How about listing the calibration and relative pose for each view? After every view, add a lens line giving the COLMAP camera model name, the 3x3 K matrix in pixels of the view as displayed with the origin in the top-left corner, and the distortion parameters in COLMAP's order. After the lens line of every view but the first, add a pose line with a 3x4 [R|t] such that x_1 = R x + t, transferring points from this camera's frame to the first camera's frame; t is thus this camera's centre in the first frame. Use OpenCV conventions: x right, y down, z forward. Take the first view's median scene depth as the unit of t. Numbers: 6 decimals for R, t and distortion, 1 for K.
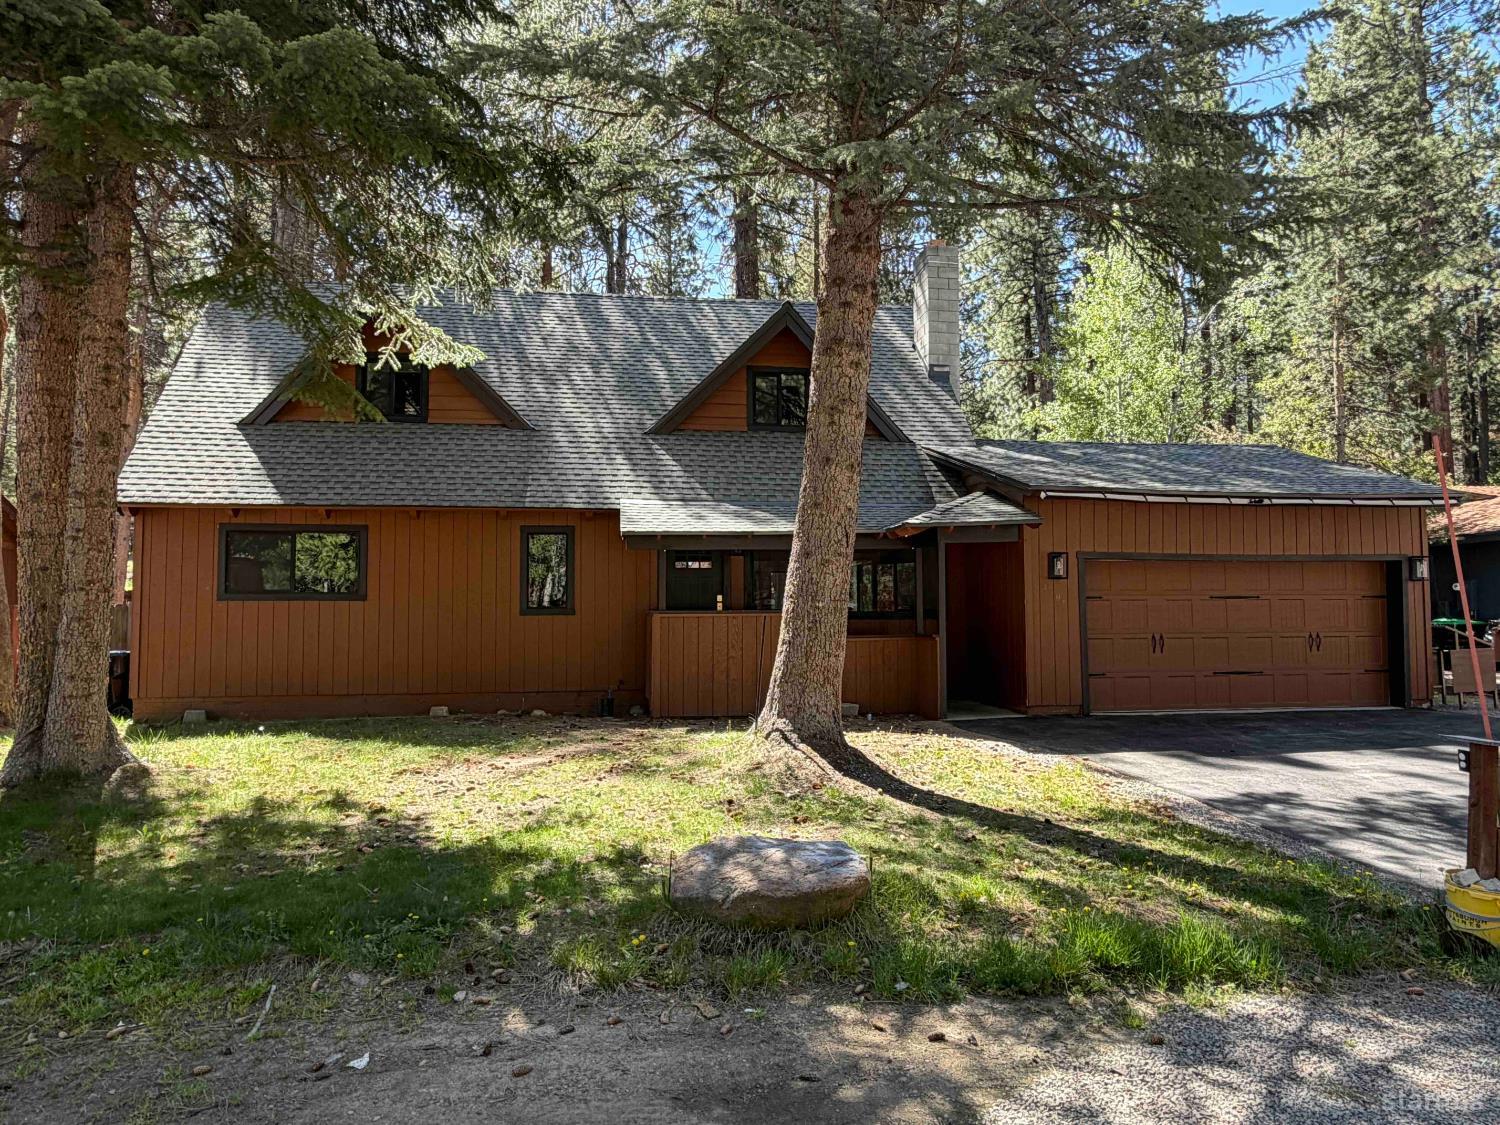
lens RADIAL K [[949.3, 0, 750.0], [0, 949.3, 562.5], [0, 0, 1]] dist [0.000615, 0.003268]
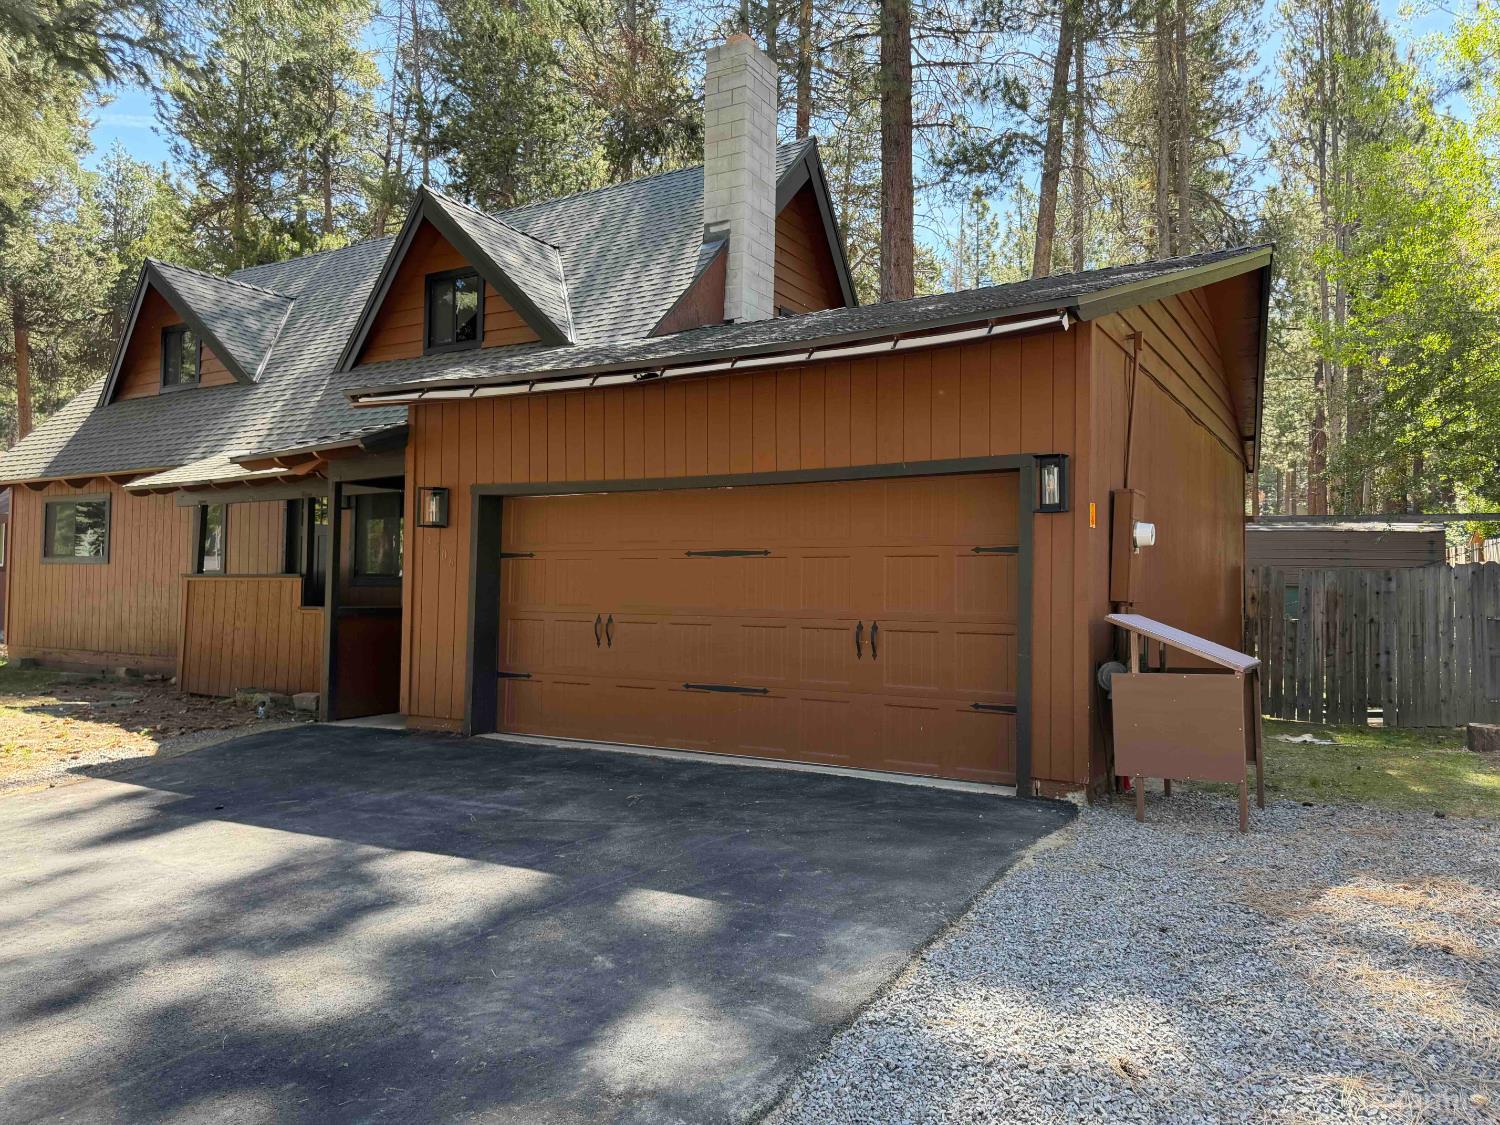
lens RADIAL K [[1059.9, 0, 750.0], [0, 1059.9, 562.5], [0, 0, 1]] dist [0.047134, -0.051330]
pose [[0.778426, -0.003093, -0.627728, 0.920495], [0.024152, 0.999395, 0.025025, 0.027344], [0.627271, -0.034641, 0.778030, 0.533663]]
